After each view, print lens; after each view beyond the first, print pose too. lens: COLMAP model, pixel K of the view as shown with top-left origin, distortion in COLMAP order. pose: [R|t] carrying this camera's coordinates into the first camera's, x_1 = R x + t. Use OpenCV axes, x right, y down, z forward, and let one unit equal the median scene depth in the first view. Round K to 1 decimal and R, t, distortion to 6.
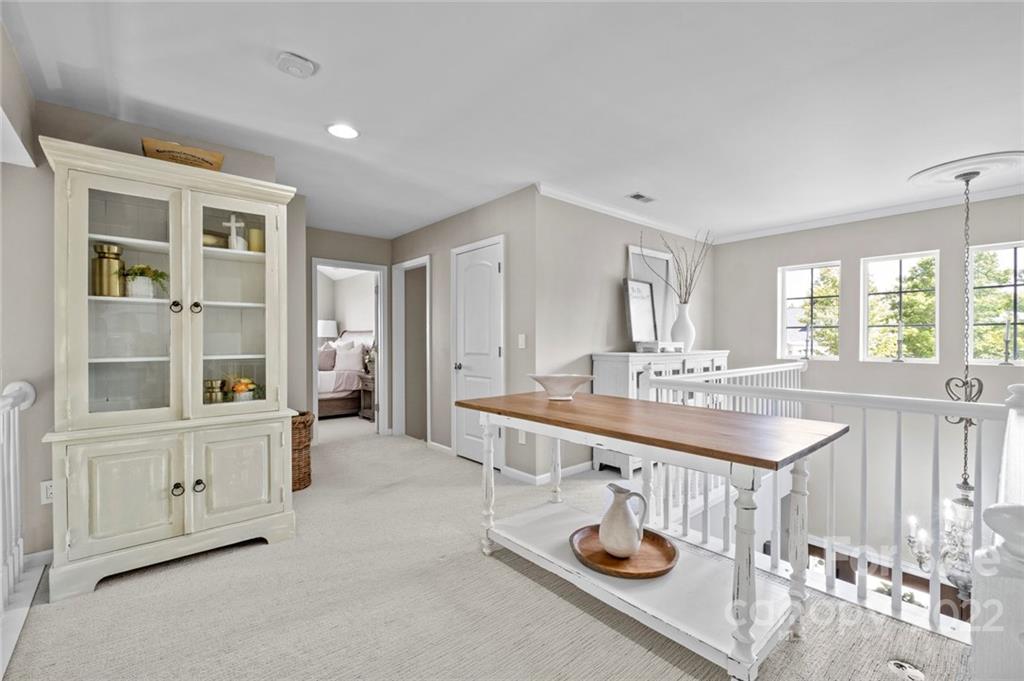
lens RADIAL K [[438.7, 0, 517.1], [0, 438.7, 342.9], [0, 0, 1]] dist [-0.002680, -0.001388]
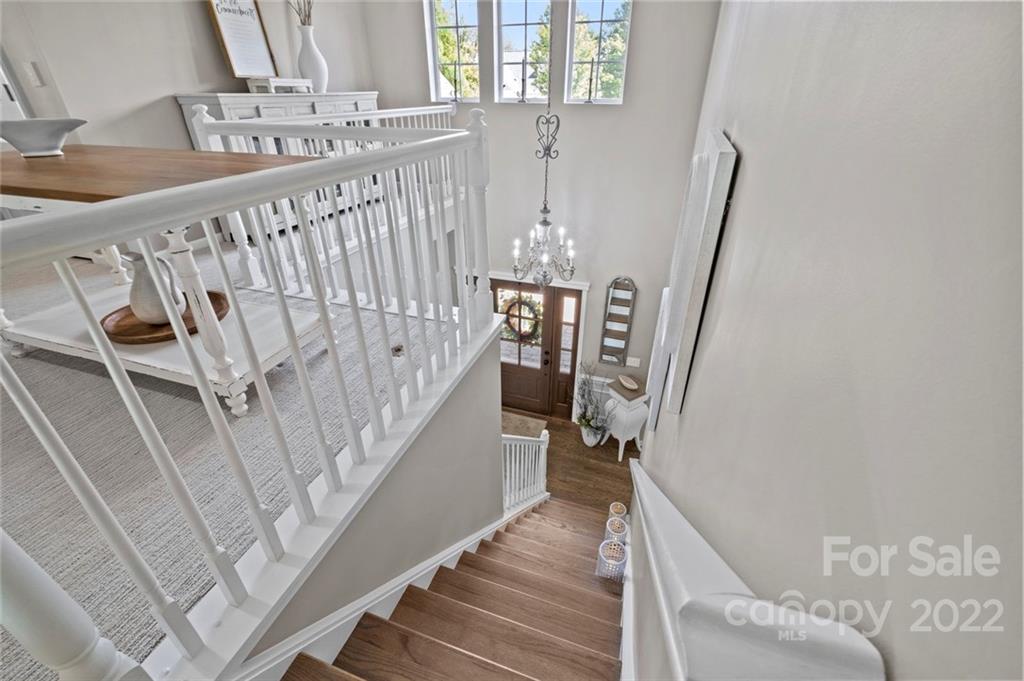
lens RADIAL K [[438.7, 0, 517.1], [0, 438.7, 342.9], [0, 0, 1]] dist [-0.002680, -0.001388]
pose [[0.863607, -0.250325, 0.437630, 0.244430], [-0.000090, 0.867952, 0.496648, 0.022227], [-0.504165, -0.428948, 0.749547, -0.070851]]
